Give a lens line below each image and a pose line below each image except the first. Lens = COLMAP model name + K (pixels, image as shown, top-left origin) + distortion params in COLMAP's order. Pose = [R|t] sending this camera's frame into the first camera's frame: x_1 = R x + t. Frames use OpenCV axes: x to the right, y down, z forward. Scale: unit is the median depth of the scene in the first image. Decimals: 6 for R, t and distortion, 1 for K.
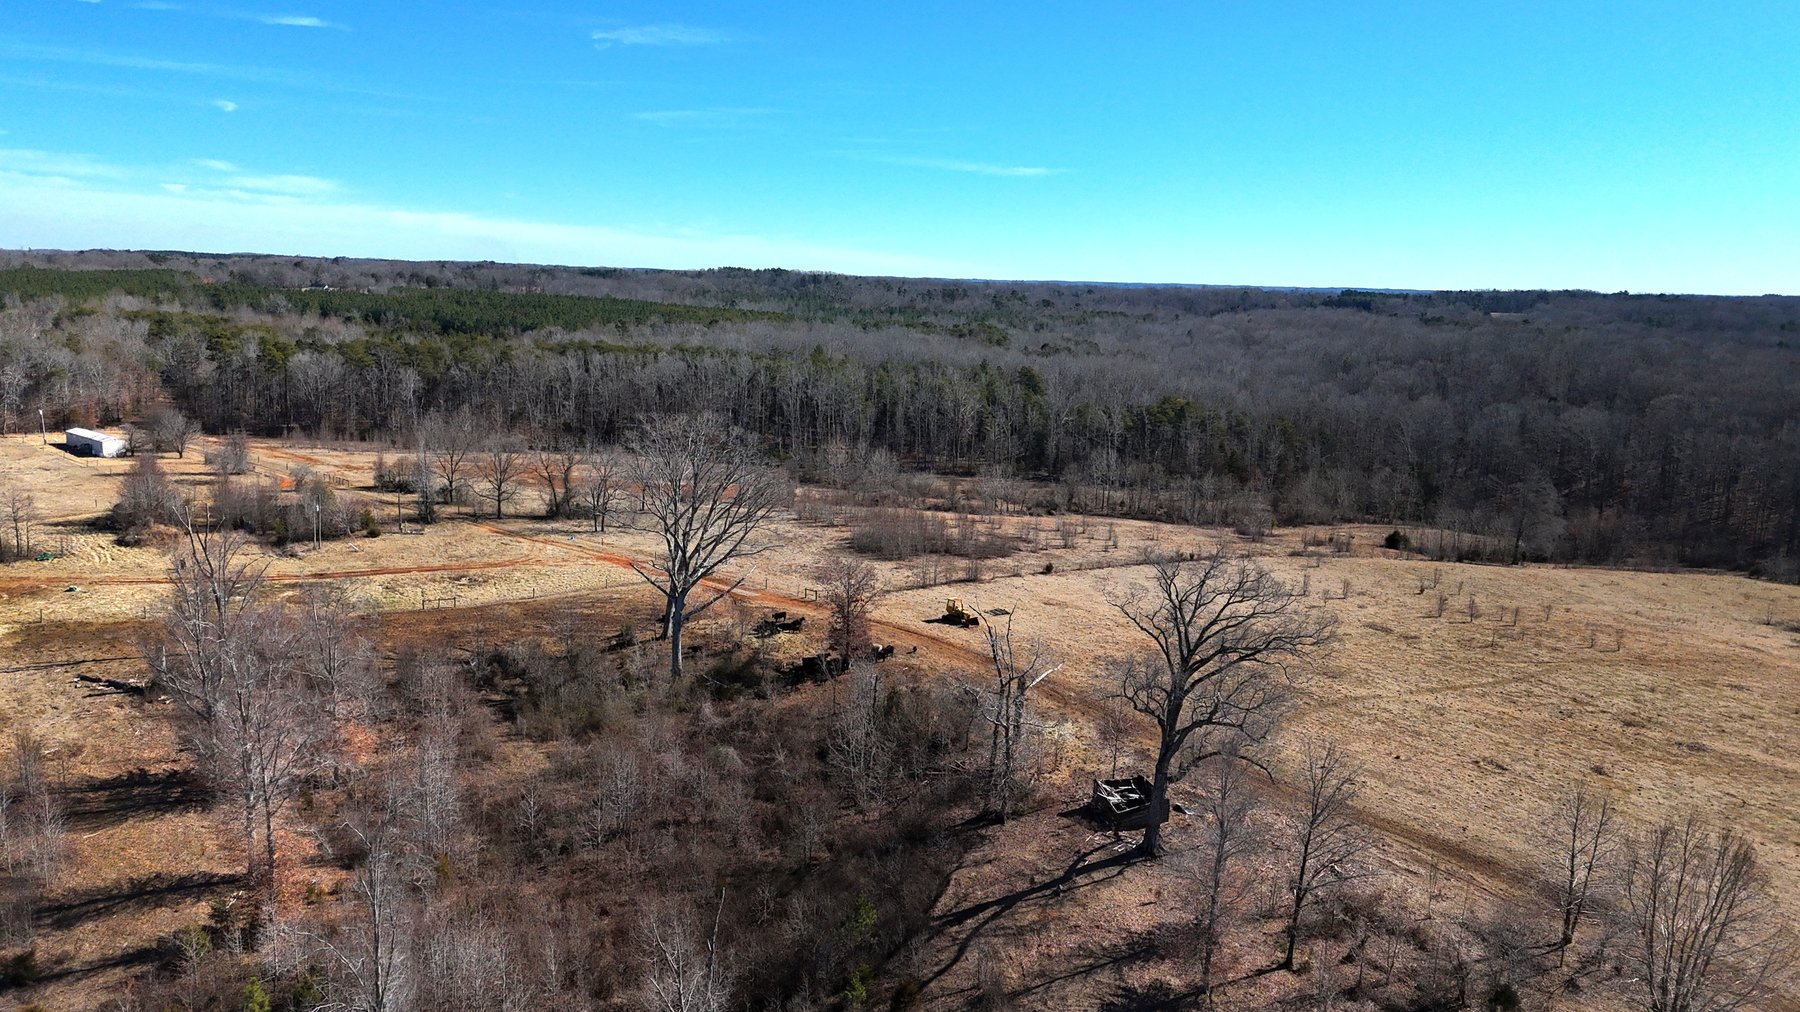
lens RADIAL K [[1323.7, 0, 887.0], [0, 1323.7, 500.3], [0, 0, 1]] dist [0.069594, -0.056214]
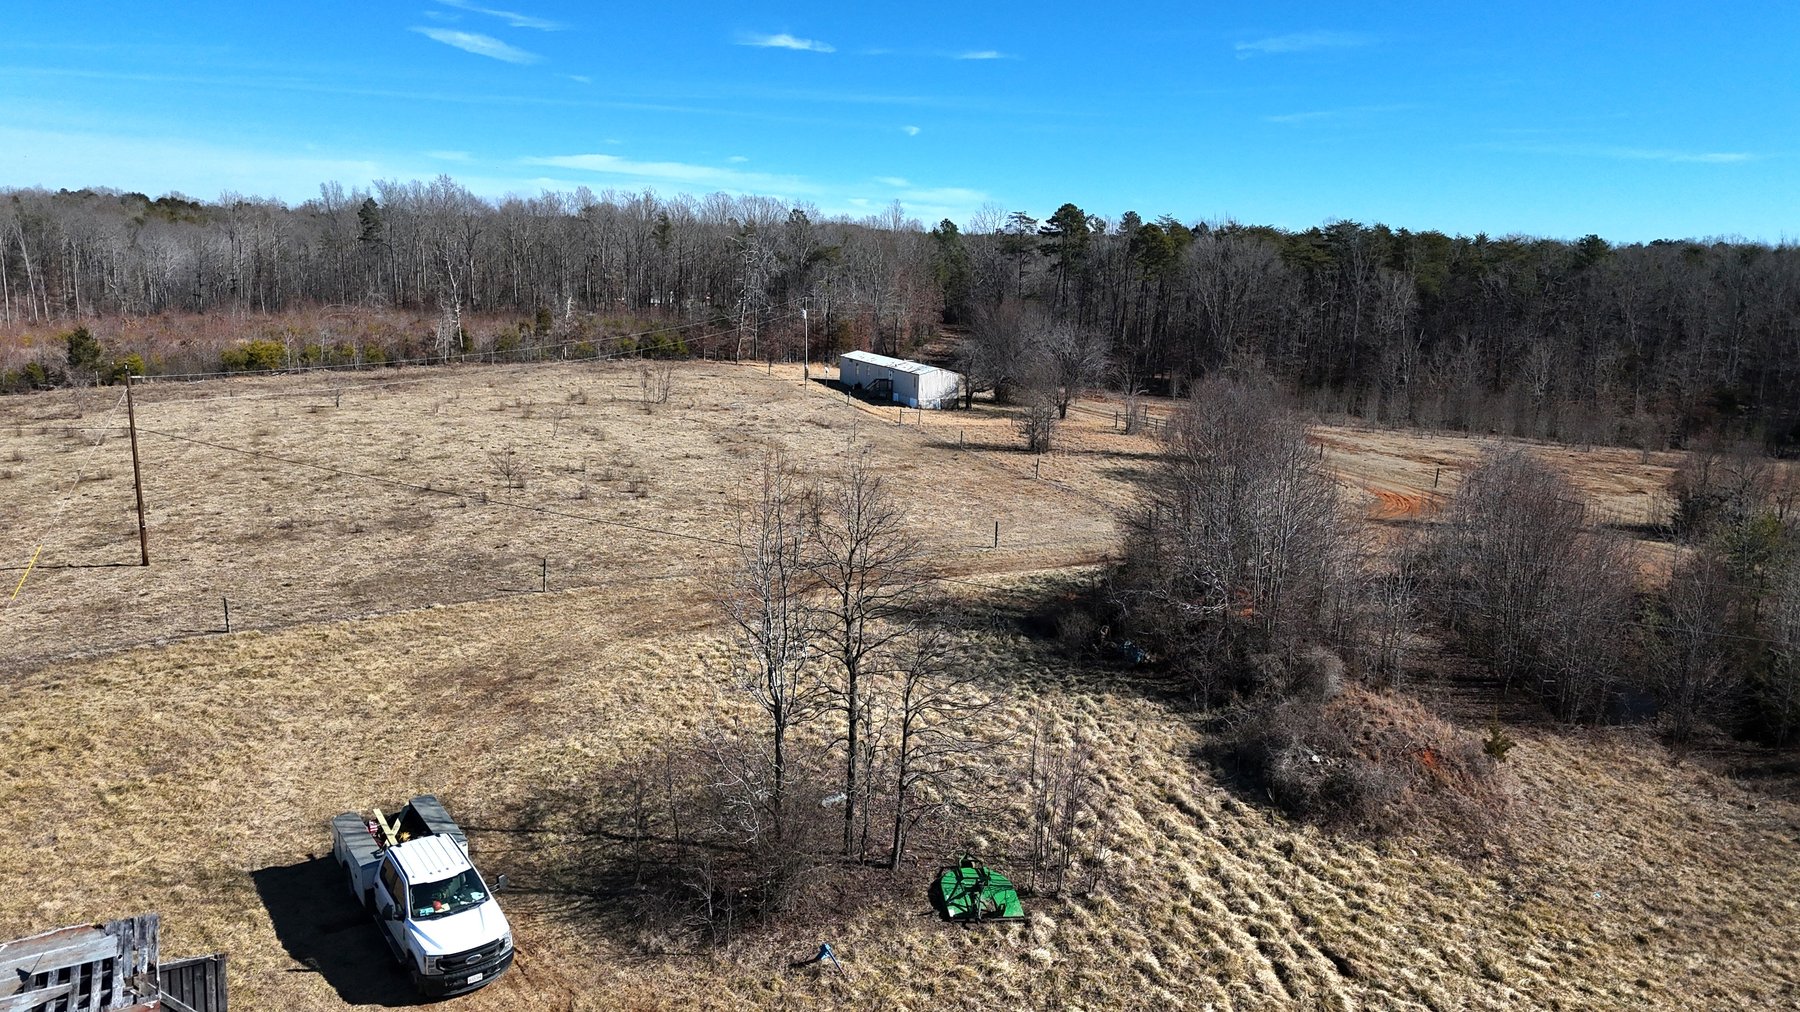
lens RADIAL K [[1323.7, 0, 902.0], [0, 1323.7, 500.3], [0, 0, 1]] dist [0.069594, -0.056214]
pose [[0.903400, 0.082301, -0.420827, -0.386181], [-0.085038, 0.996302, 0.012295, -0.005571], [0.420282, 0.024679, 0.907058, 0.576525]]
